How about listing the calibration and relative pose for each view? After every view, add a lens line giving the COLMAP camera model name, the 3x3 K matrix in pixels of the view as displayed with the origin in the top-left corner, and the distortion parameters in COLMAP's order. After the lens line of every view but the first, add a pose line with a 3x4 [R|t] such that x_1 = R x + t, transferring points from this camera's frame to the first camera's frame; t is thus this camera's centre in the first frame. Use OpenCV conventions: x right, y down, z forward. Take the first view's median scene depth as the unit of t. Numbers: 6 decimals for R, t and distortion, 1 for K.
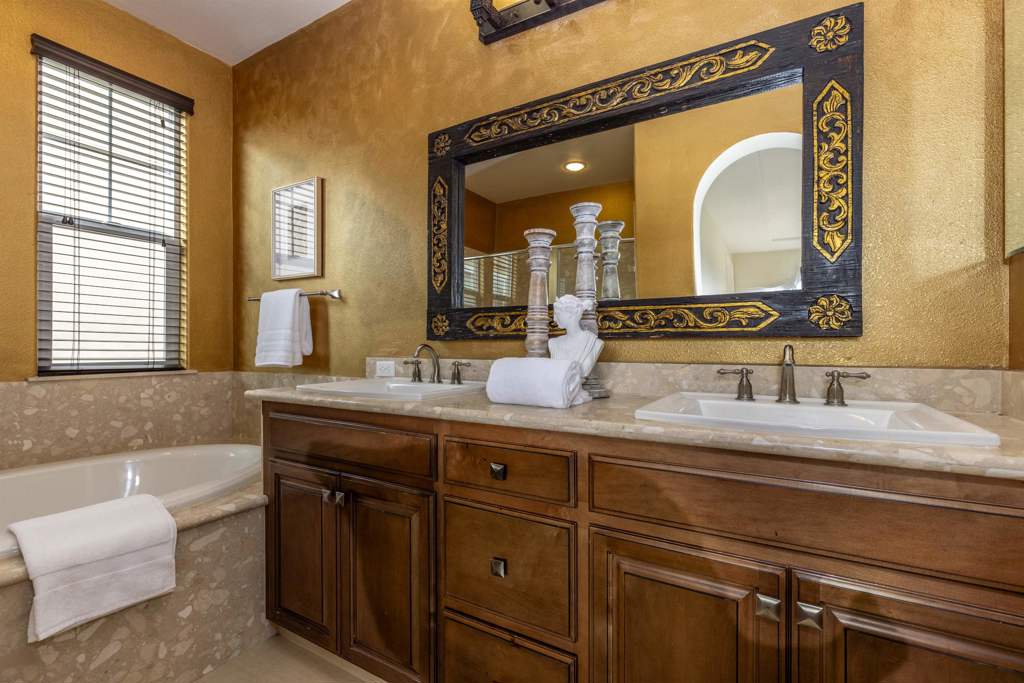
lens RADIAL K [[459.0, 0, 521.5], [0, 459.0, 344.2], [0, 0, 1]] dist [0.009685, -0.000611]
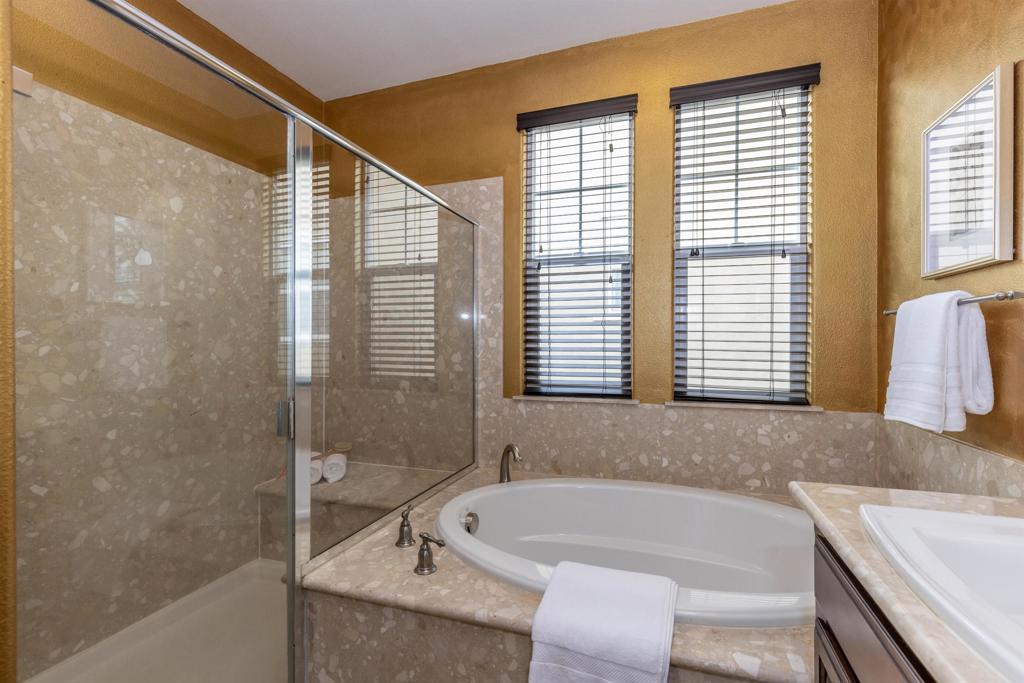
lens RADIAL K [[459.0, 0, 515.7], [0, 459.0, 345.6], [0, 0, 1]] dist [0.009685, -0.000611]
pose [[0.205525, 0.001779, -0.978650, -0.053324], [-0.000089, 0.999998, 0.001799, -0.055110], [0.978652, -0.000283, 0.205525, 0.362233]]
